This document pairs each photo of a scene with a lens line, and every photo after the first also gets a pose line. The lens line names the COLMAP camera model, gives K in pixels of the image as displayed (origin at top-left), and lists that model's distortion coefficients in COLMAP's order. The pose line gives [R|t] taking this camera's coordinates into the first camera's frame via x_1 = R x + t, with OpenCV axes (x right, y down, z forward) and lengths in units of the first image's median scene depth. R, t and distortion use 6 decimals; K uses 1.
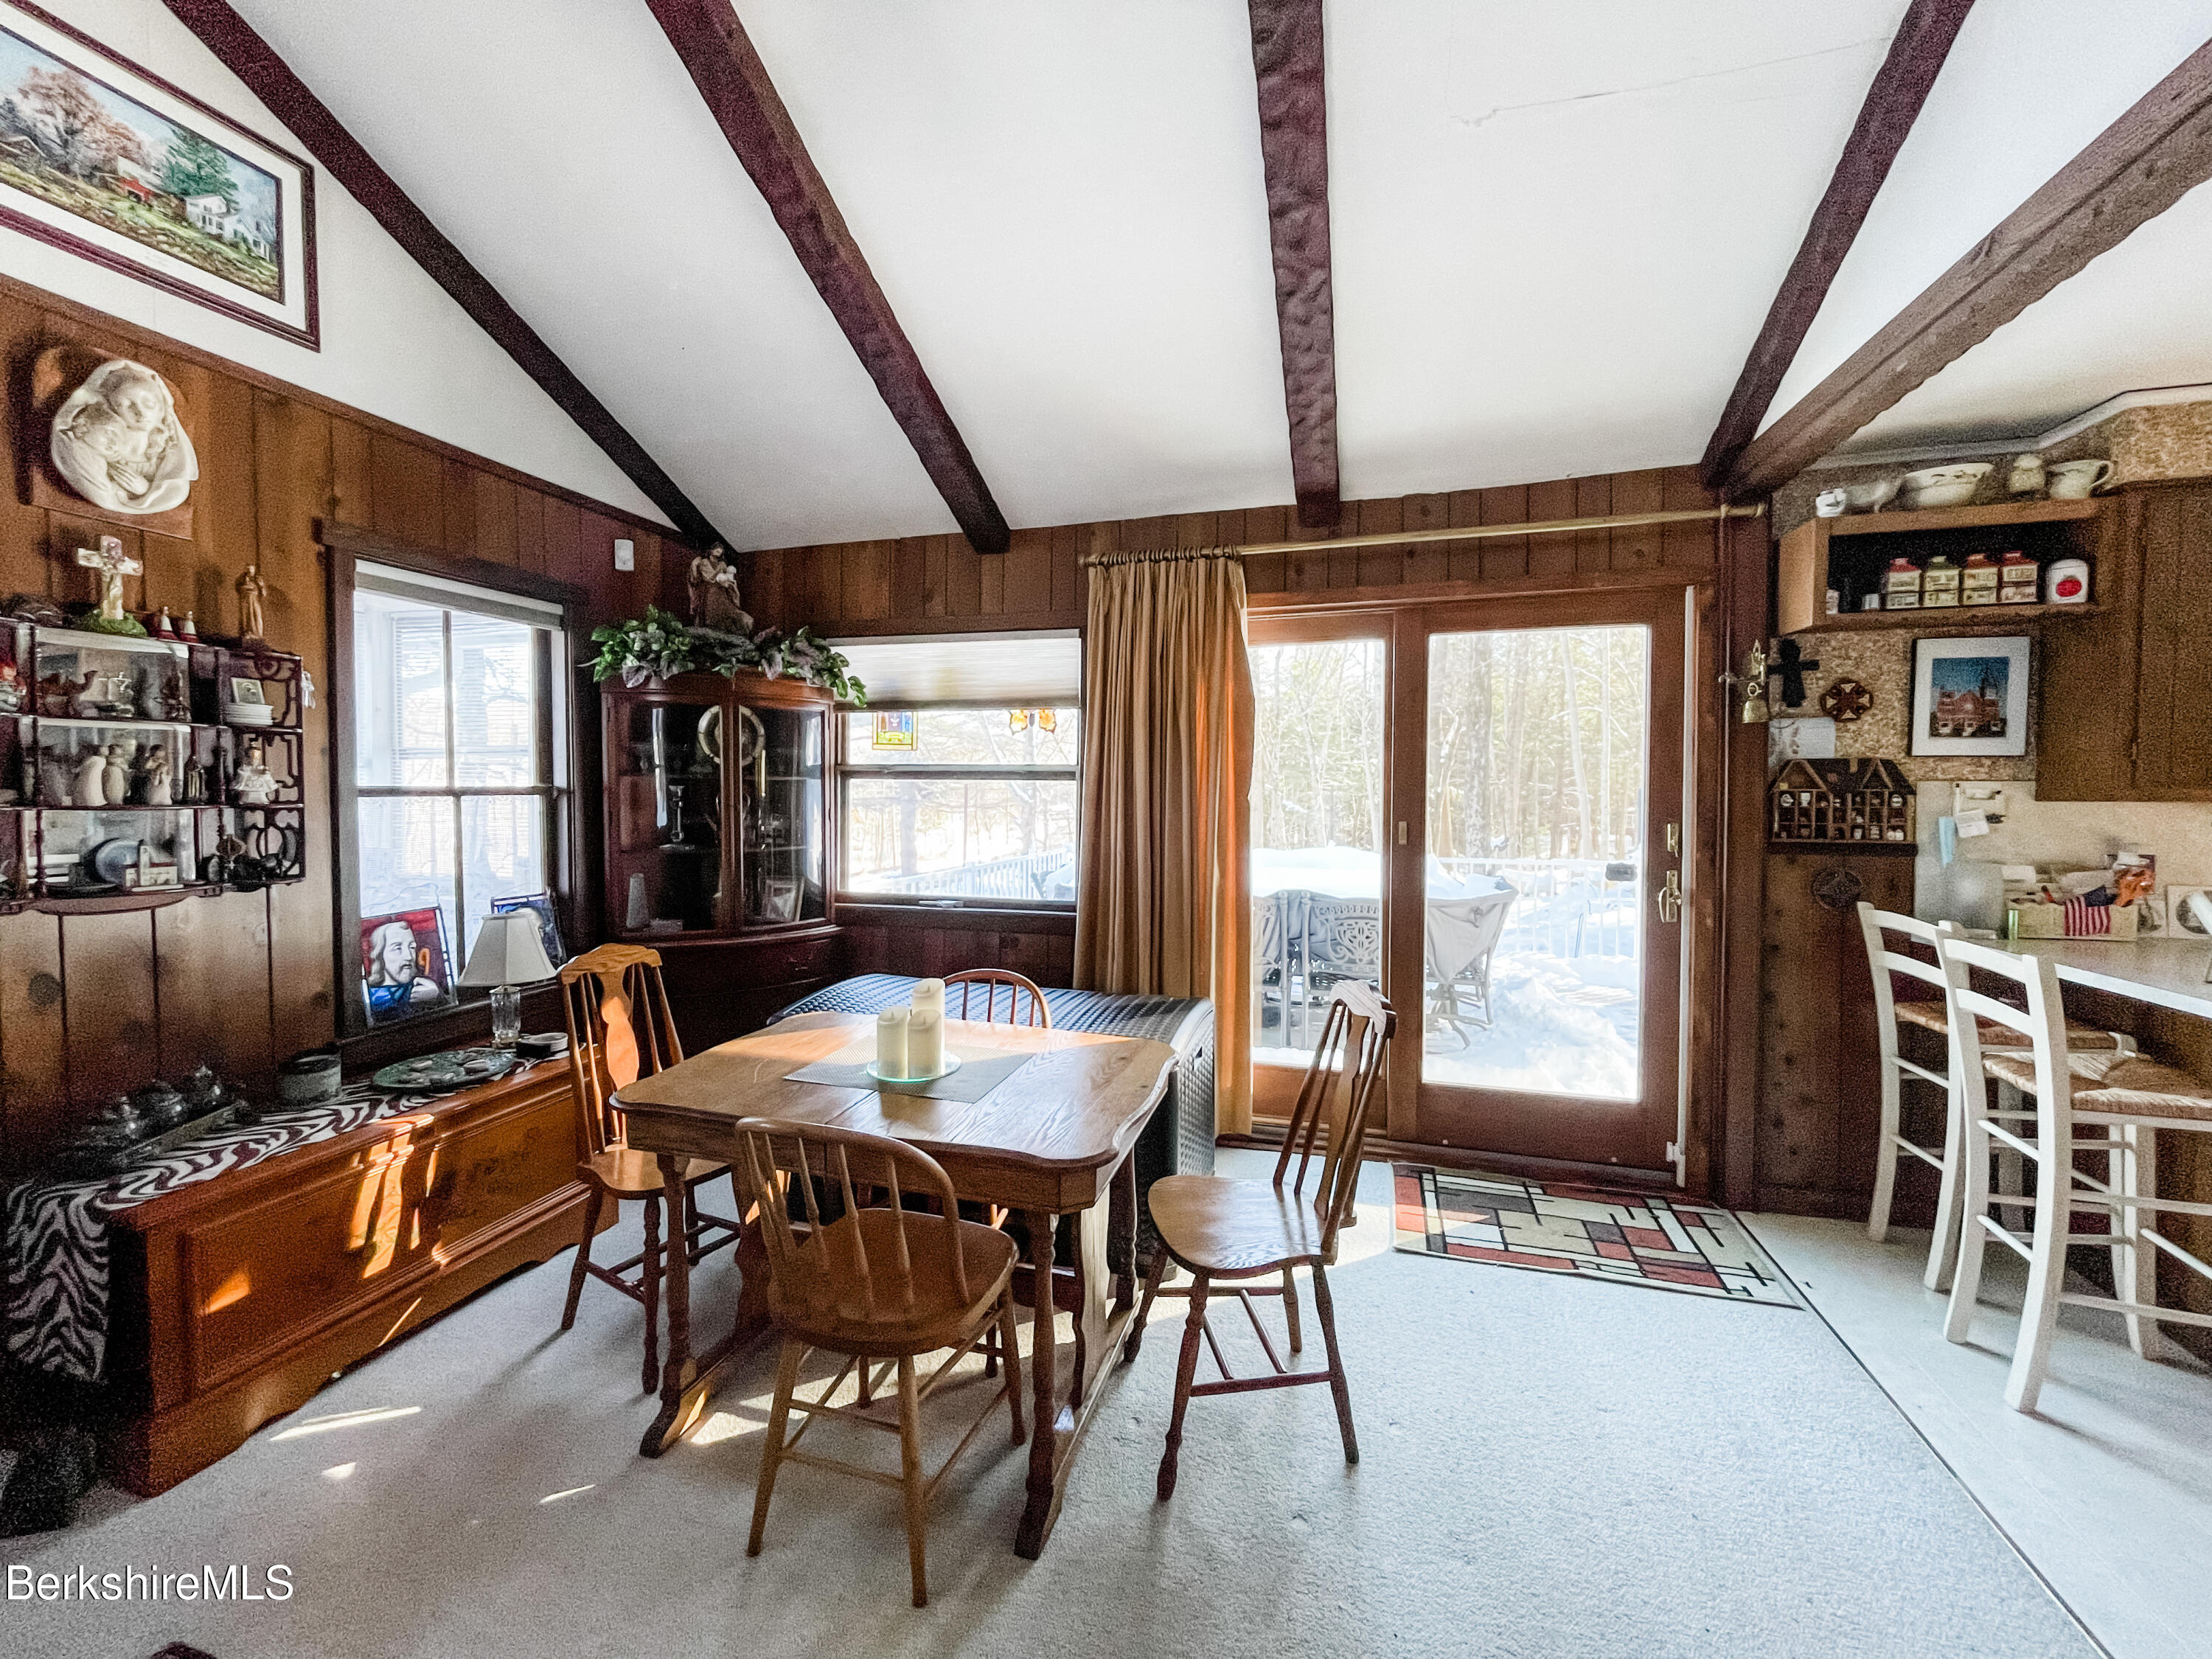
lens RADIAL K [[891.0, 0, 1098.6], [0, 891.0, 824.9], [0, 0, 1]] dist [0.000094, -0.001614]
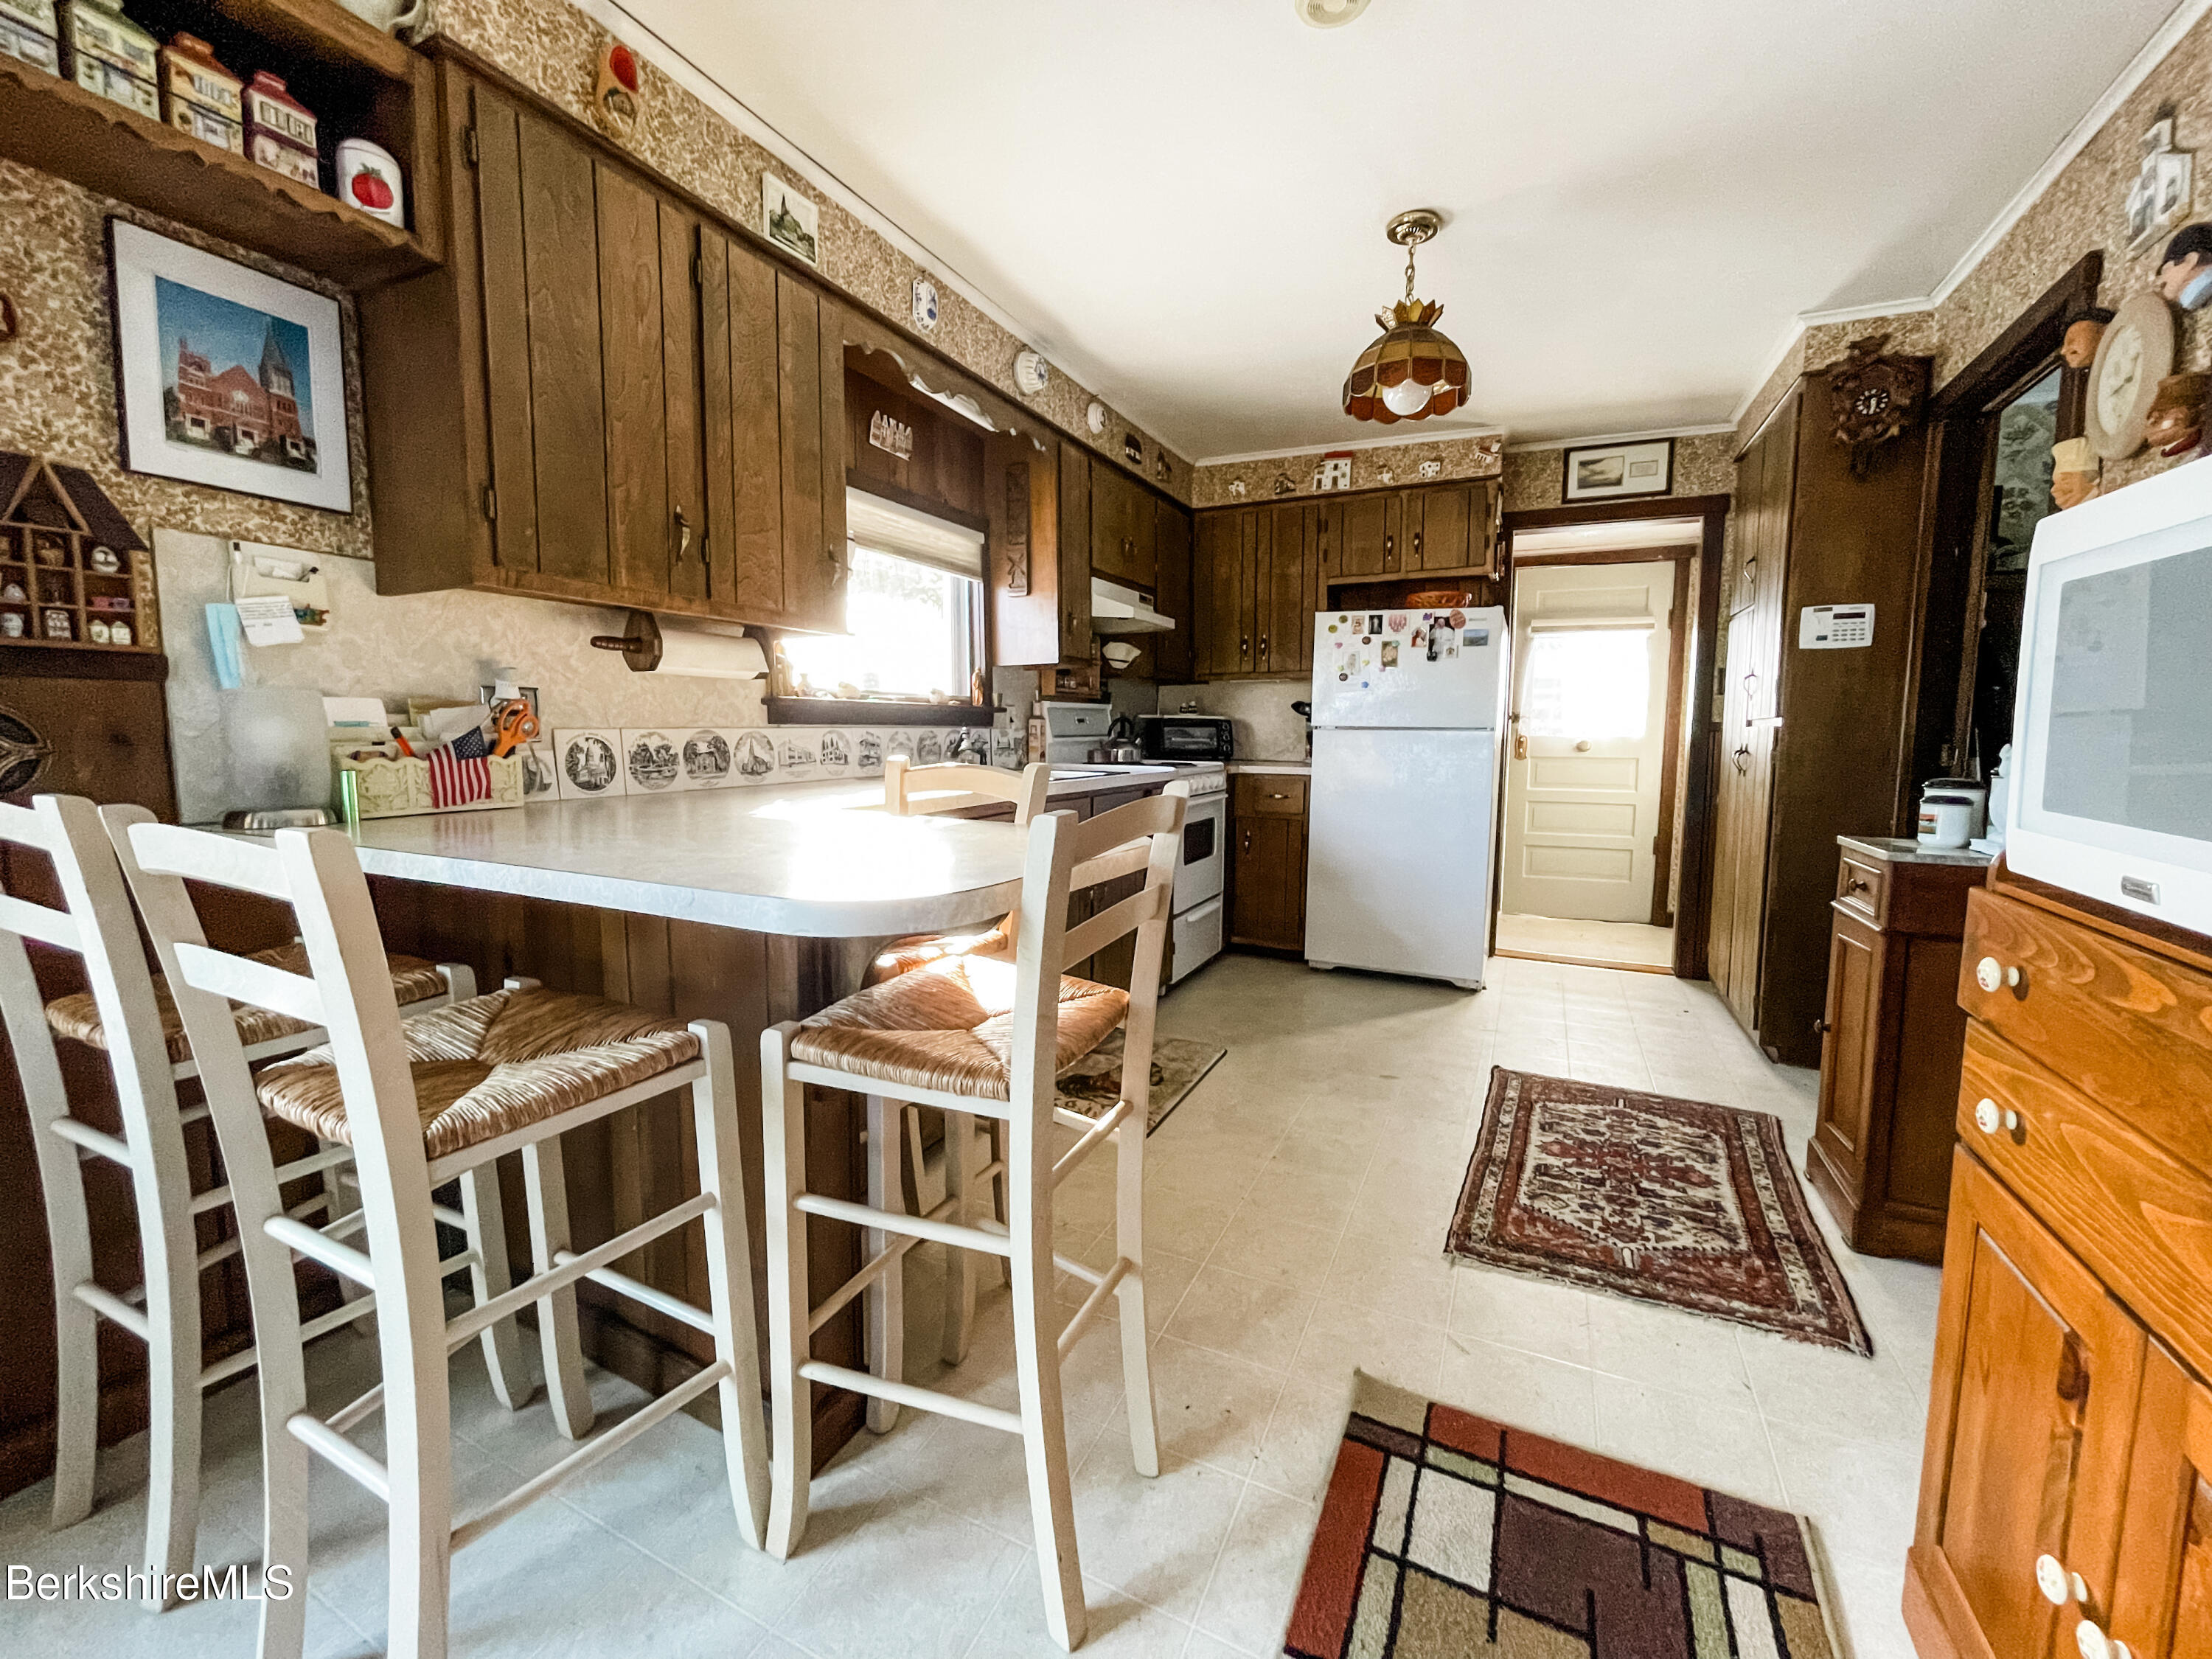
lens RADIAL K [[891.0, 0, 1104.2], [0, 891.0, 825.4], [0, 0, 1]] dist [0.000094, -0.001614]
pose [[0.161561, -0.095152, 0.982265, 0.521205], [0.025917, 0.995407, 0.092162, 0.087093], [-0.986522, 0.010567, 0.163285, 0.411759]]
